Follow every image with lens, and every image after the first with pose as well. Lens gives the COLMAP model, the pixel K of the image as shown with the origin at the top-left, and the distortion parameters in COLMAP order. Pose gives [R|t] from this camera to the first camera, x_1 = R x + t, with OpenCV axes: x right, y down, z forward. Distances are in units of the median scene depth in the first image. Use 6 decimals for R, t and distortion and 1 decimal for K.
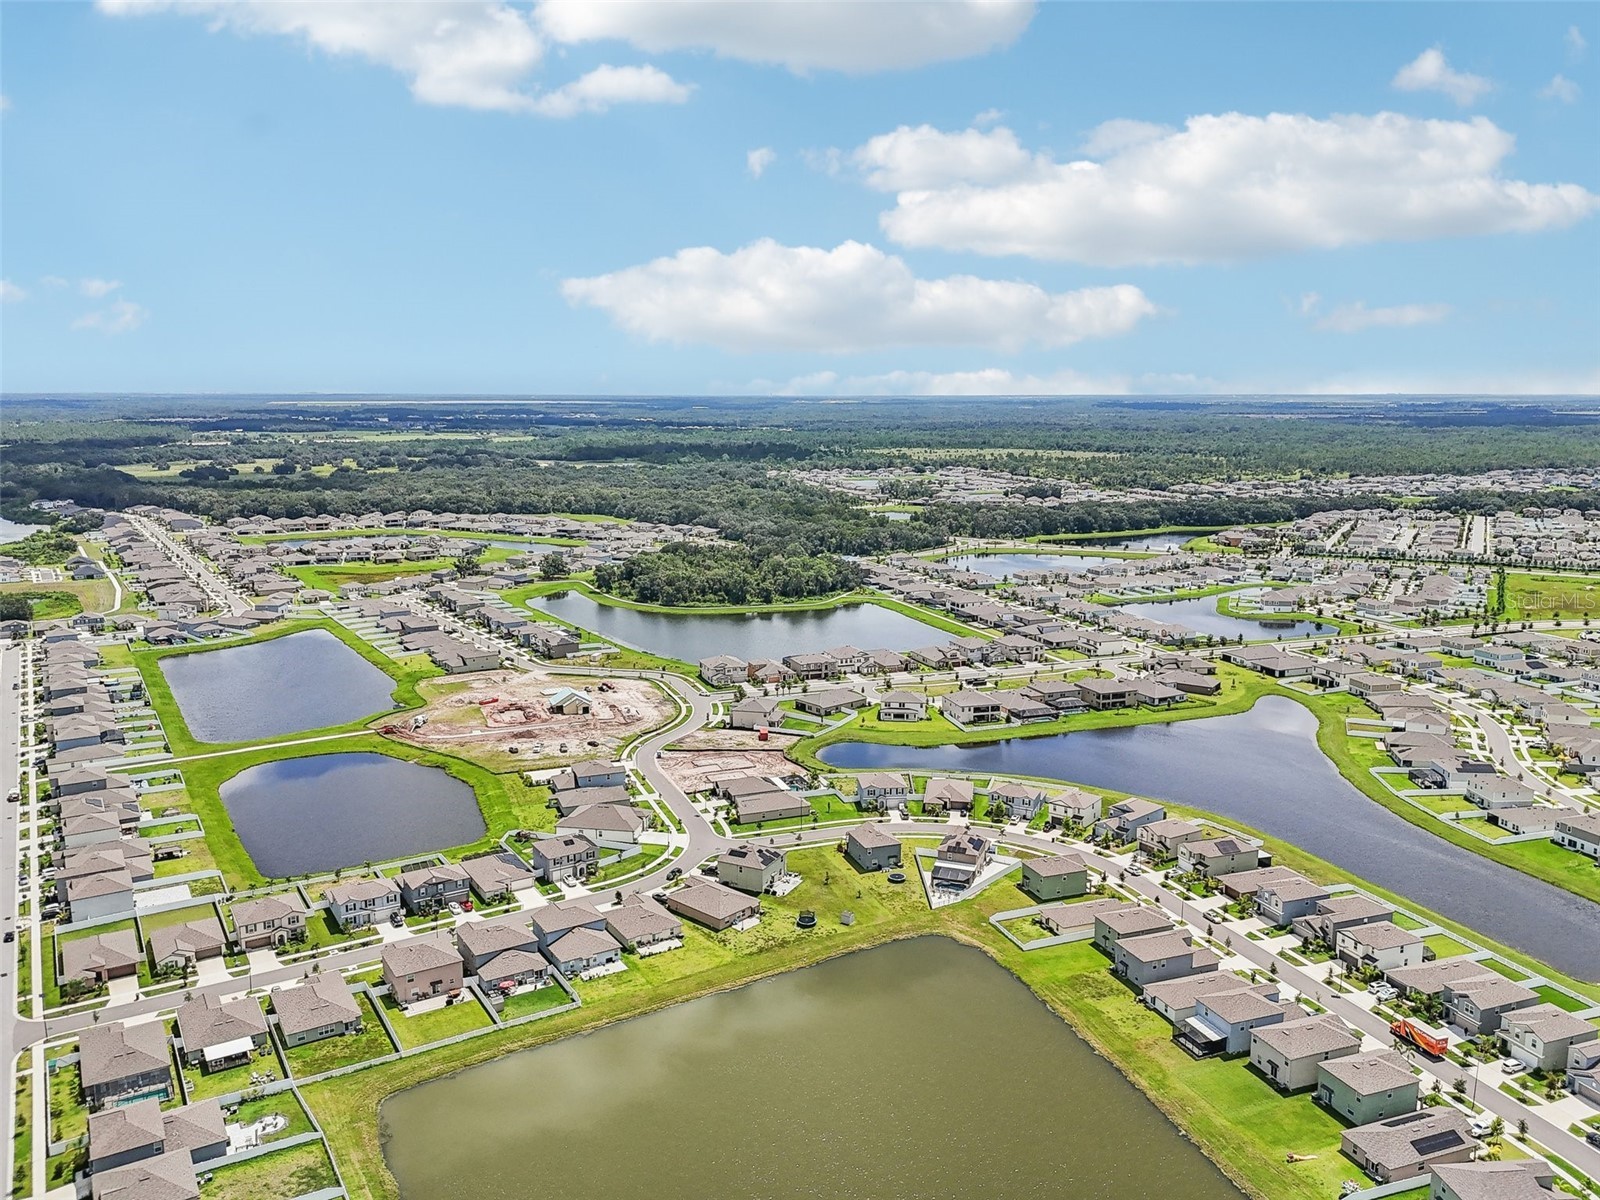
lens RADIAL K [[1212.4, 0, 802.7], [0, 1212.4, 635.6], [0, 0, 1]] dist [0.091780, -0.115865]
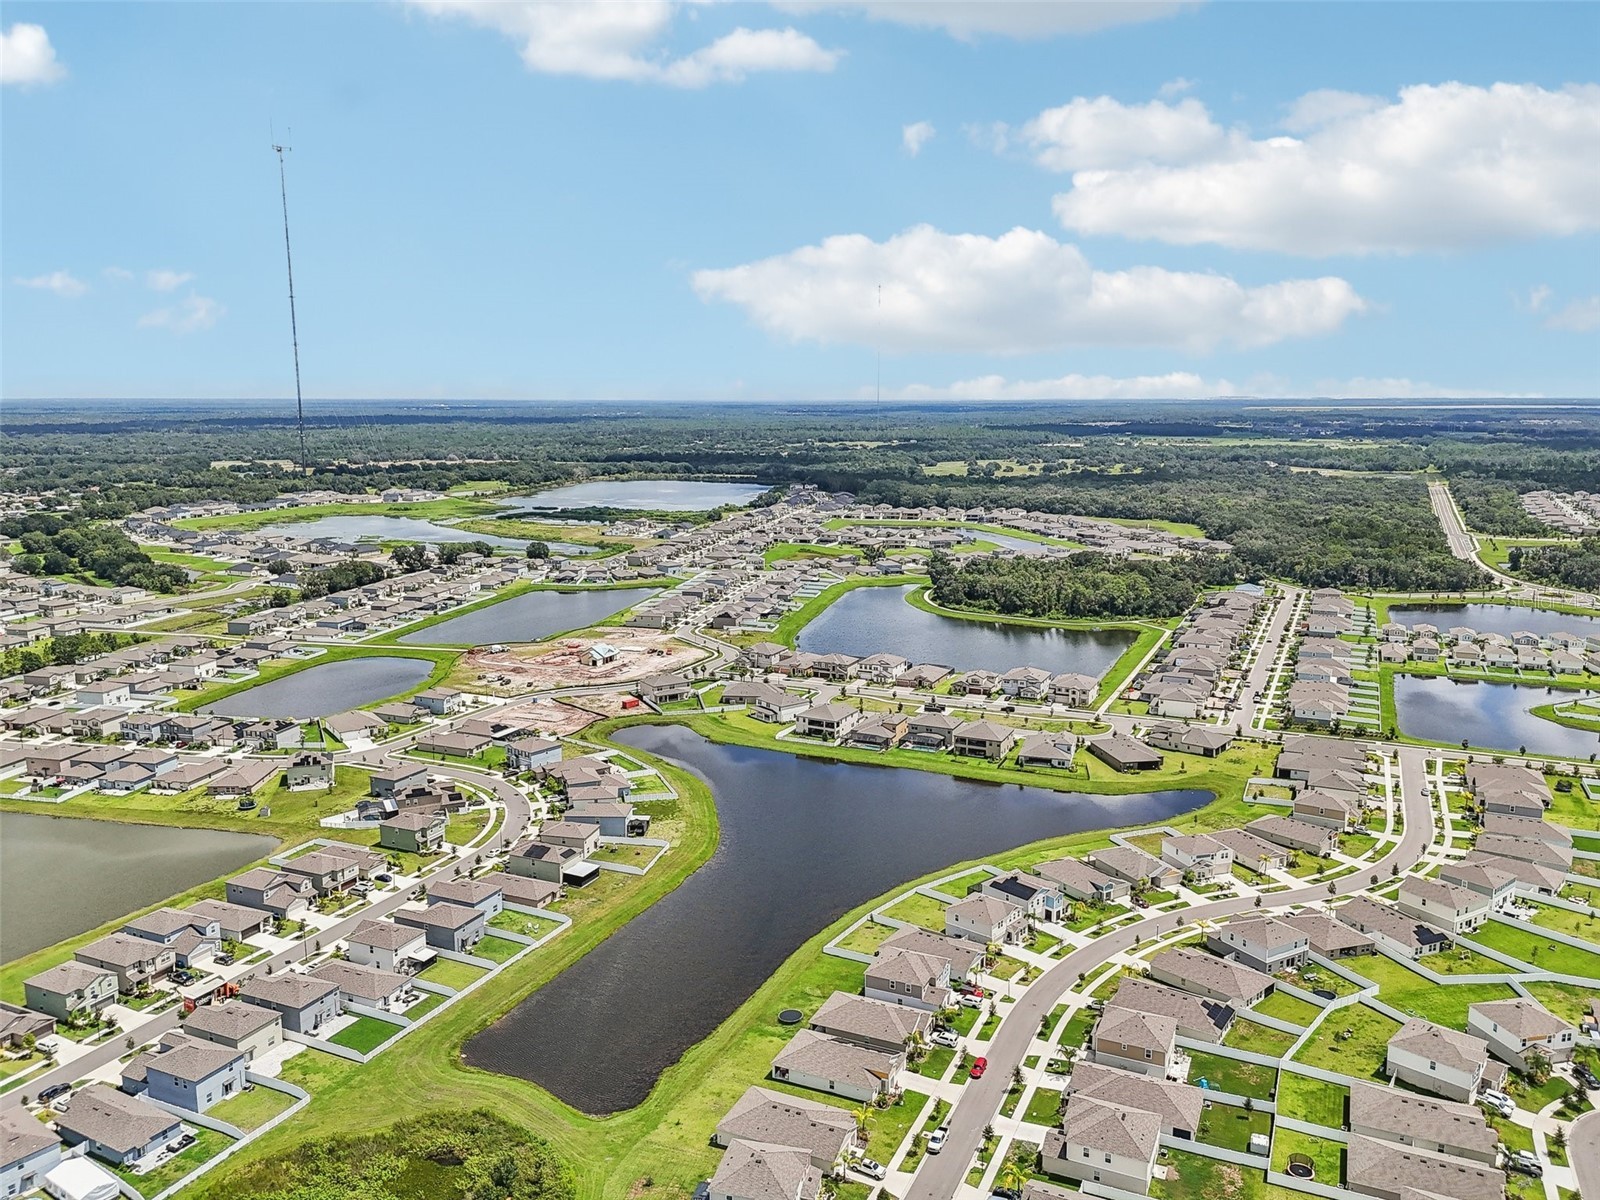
lens RADIAL K [[1224.6, 0, 800.0], [0, 1224.6, 600.0], [0, 0, 1]] dist [0.065708, -0.071943]
pose [[0.701815, 0.117539, -0.702595, 0.773471], [-0.141179, 0.989680, 0.024544, -0.055757], [0.698229, 0.081966, 0.711166, 0.275868]]
